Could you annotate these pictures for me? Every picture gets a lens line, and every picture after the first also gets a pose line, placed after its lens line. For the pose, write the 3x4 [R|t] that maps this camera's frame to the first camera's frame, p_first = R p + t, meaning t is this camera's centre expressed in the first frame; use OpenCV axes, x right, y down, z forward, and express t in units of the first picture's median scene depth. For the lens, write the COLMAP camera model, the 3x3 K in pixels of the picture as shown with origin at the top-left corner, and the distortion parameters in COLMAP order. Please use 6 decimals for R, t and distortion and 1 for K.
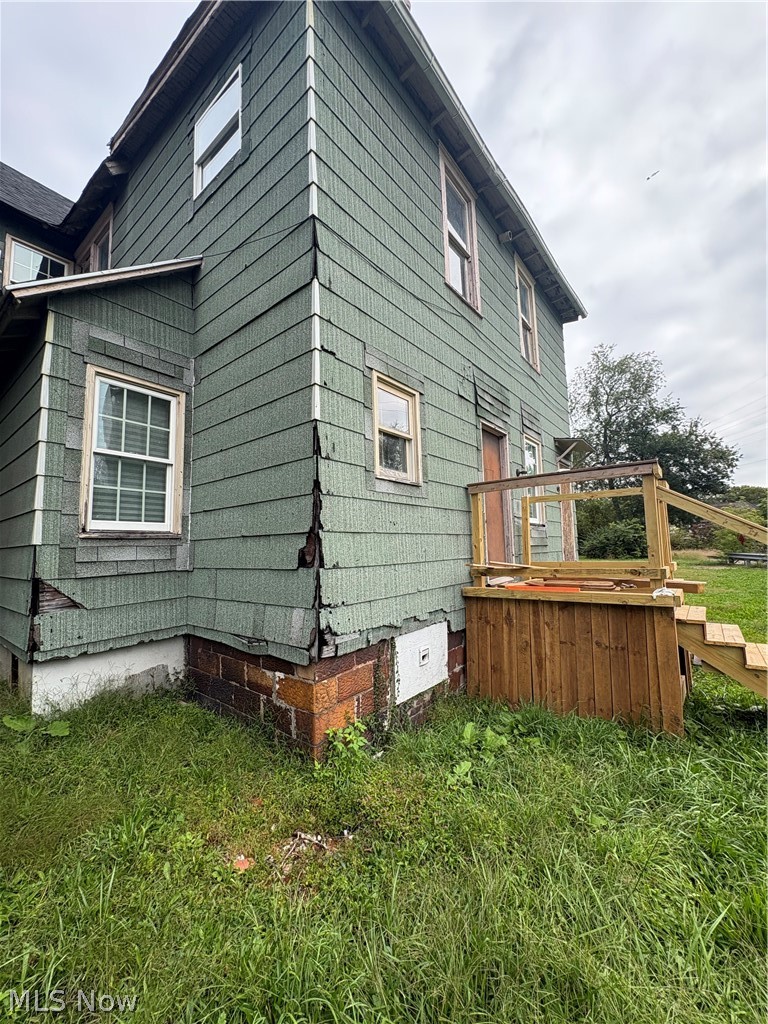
lens RADIAL K [[410.1, 0, 384.0], [0, 410.1, 512.0], [0, 0, 1]] dist [-0.001158, -0.000060]
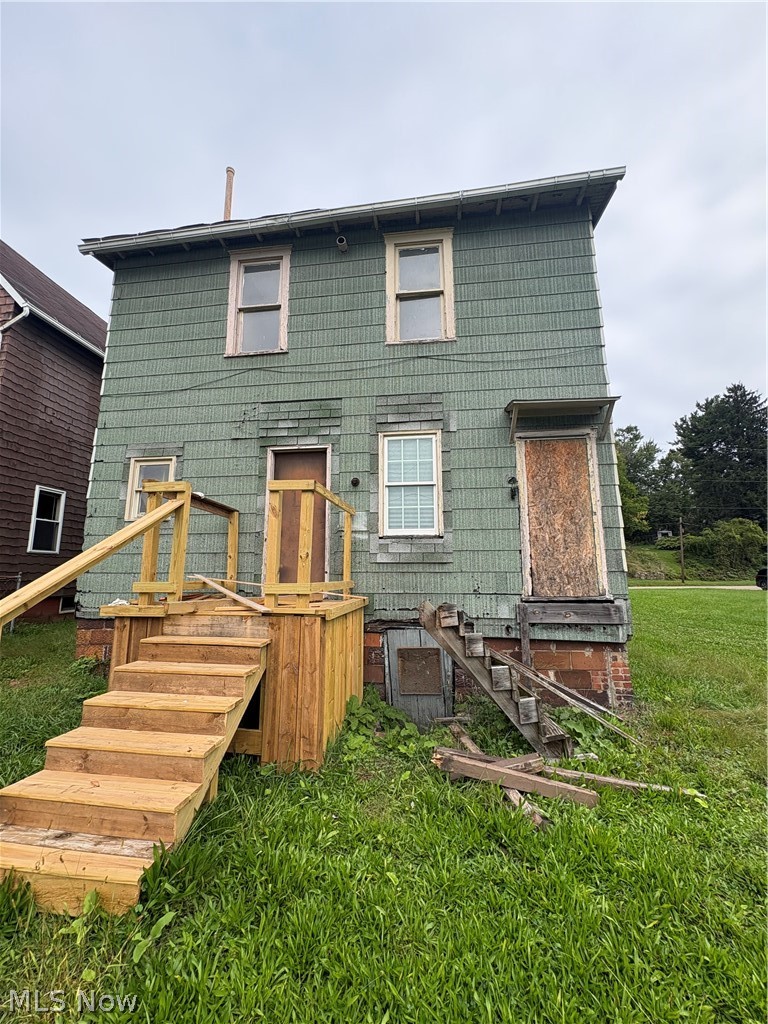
lens RADIAL K [[408.8, 0, 381.0], [0, 408.8, 489.4], [0, 0, 1]] dist [-0.000284, -0.000022]
pose [[0.519071, -0.116349, -0.846775, 2.159869], [0.067765, 0.993175, -0.094925, 0.020380], [0.852040, -0.008108, 0.523413, 1.097818]]
